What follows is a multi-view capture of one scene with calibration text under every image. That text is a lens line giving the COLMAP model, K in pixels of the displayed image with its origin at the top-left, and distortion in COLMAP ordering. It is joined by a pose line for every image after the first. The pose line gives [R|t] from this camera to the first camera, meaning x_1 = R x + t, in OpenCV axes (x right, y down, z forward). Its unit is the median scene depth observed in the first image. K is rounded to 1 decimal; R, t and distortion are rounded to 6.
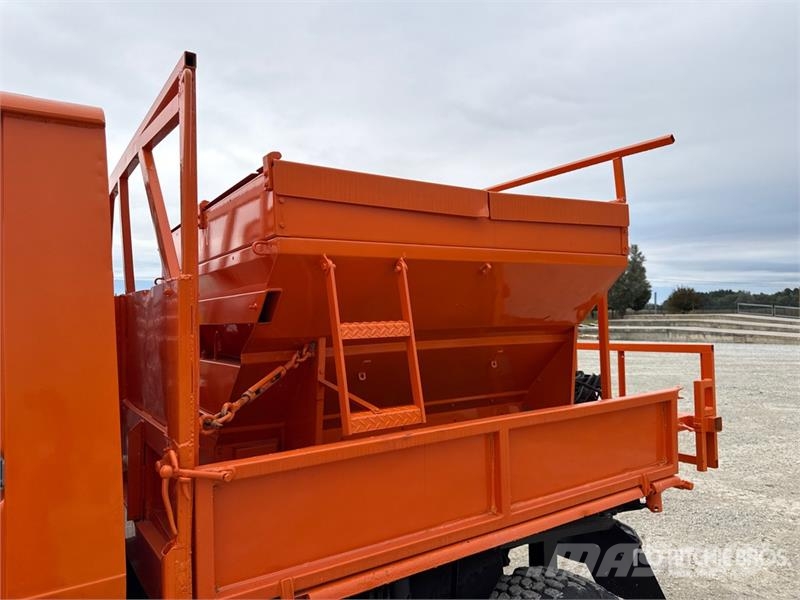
lens RADIAL K [[565.4, 0, 400.0], [0, 565.4, 300.0], [0, 0, 1]] dist [0.089616, -0.119195]
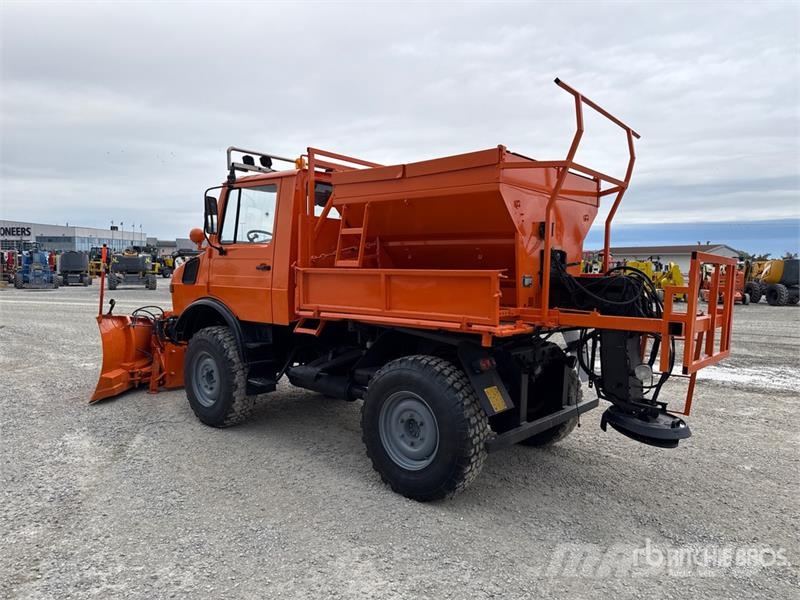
lens RADIAL K [[565.4, 0, 400.0], [0, 565.4, 300.0], [0, 0, 1]] dist [0.089616, -0.119195]
pose [[0.272411, 0.086463, -0.958288, 1.488804], [-0.001232, 0.995985, 0.089514, 0.078897], [0.962180, -0.023204, 0.271423, 0.280981]]
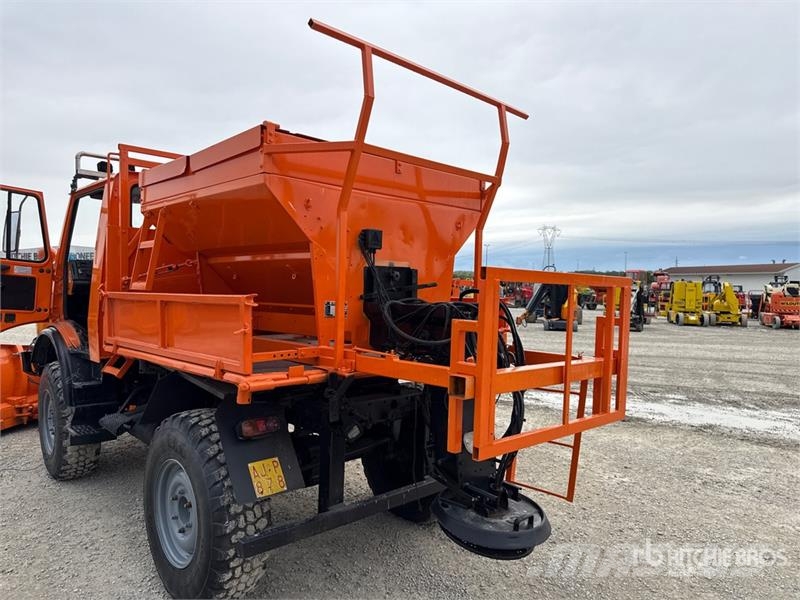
lens RADIAL K [[563.7, 0, 399.8], [0, 563.7, 293.9], [0, 0, 1]] dist [0.071093, -0.109100]
pose [[0.164598, 0.039915, -0.985553, 1.246201], [0.006013, 0.999122, 0.041469, 0.087996], [0.986342, -0.012752, 0.164214, 0.904907]]
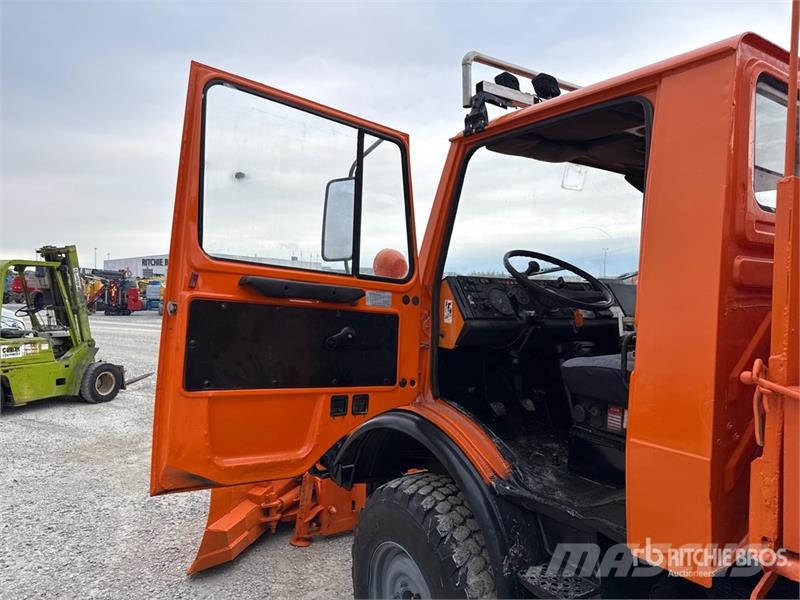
lens RADIAL K [[565.4, 0, 400.0], [0, 565.4, 300.0], [0, 0, 1]] dist [0.089616, -0.119195]
pose [[-0.006295, 0.040932, -0.999142, 0.256793], [-0.001123, 0.999161, 0.040940, 0.052645], [0.999980, 0.001380, -0.006244, 0.171109]]
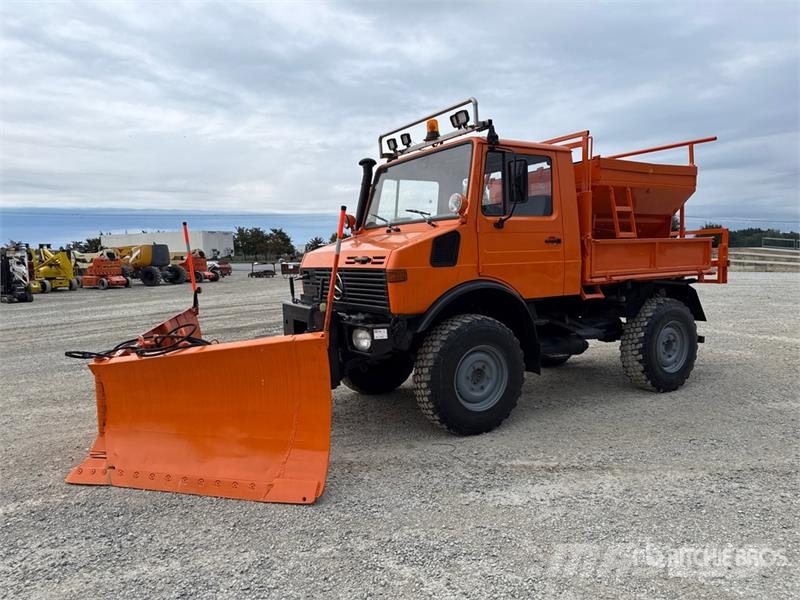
lens RADIAL K [[565.4, 0, 400.0], [0, 565.4, 300.0], [0, 0, 1]] dist [0.089616, -0.119195]
pose [[0.999427, 0.005057, -0.033479, -0.714118], [-0.001451, 0.994274, 0.106853, 0.130112], [0.033828, -0.106743, 0.993711, -1.411910]]
